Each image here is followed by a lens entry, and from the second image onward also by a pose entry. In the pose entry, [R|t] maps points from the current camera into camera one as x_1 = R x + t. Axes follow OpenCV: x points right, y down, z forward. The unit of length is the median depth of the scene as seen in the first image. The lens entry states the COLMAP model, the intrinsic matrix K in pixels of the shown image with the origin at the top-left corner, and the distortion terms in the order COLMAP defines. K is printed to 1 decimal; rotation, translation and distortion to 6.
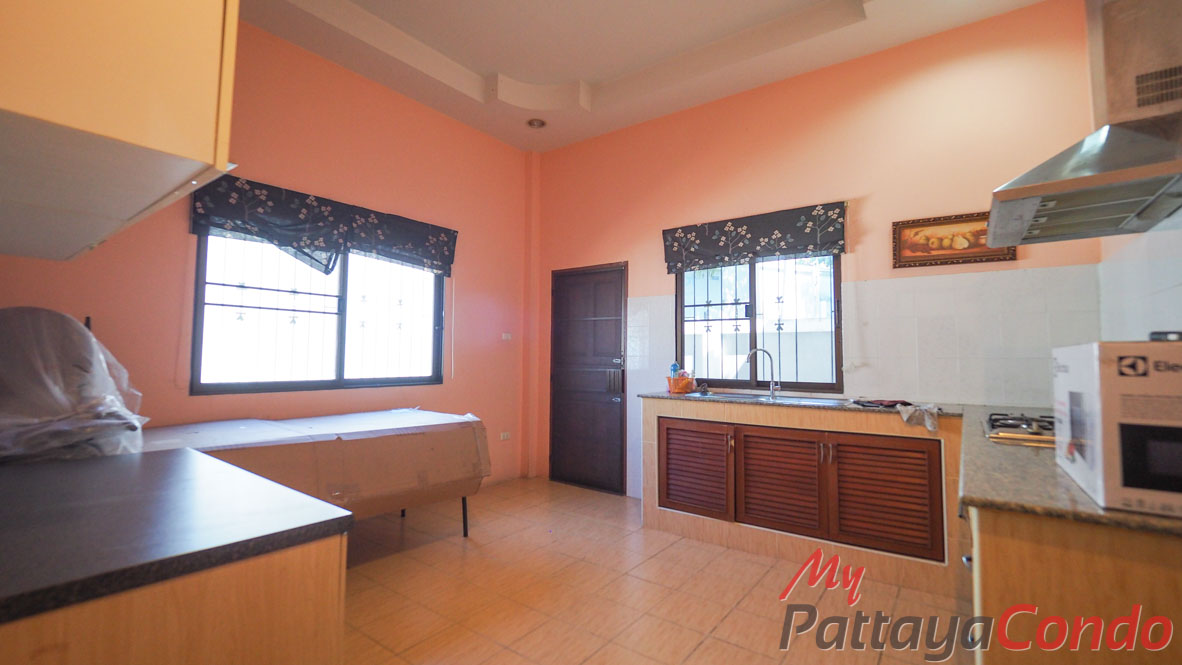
lens RADIAL K [[498.4, 0, 591.0], [0, 498.4, 332.5], [0, 0, 1]] dist [-0.013704, -0.000362]
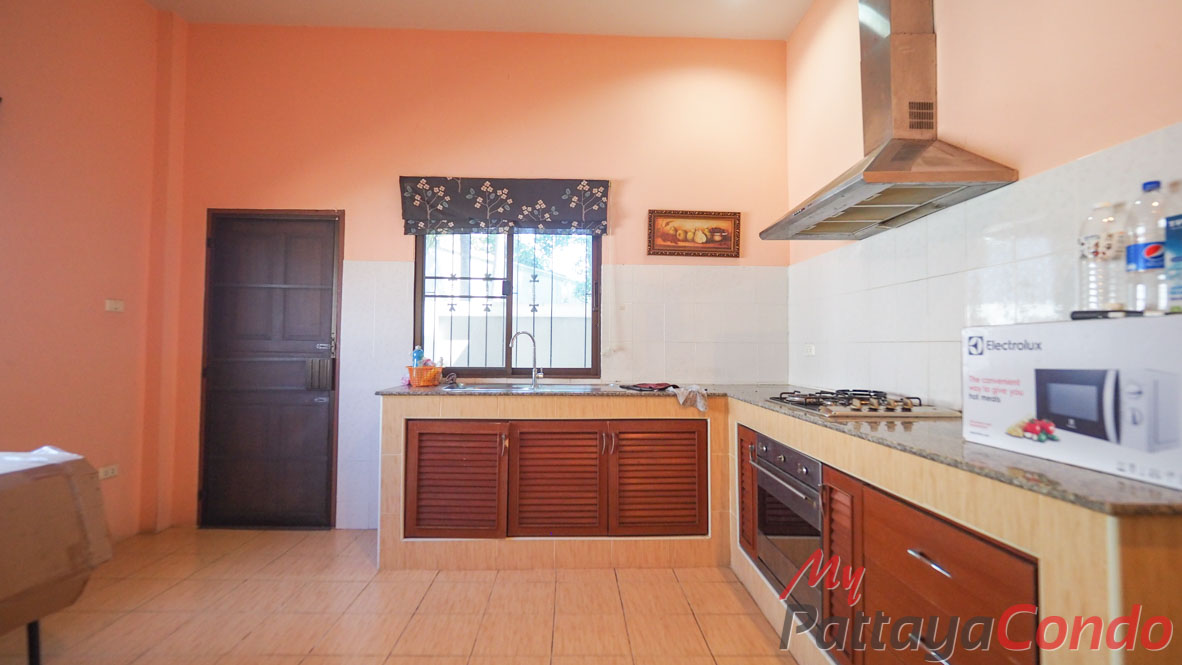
lens RADIAL K [[494.6, 0, 577.8], [0, 494.6, 332.4], [0, 0, 1]] dist [-0.004554, -0.000552]
pose [[0.792341, 0.015344, 0.609885, -0.118090], [-0.030086, 0.999450, 0.013943, 0.019557], [-0.609336, -0.029397, 0.792367, 0.256609]]
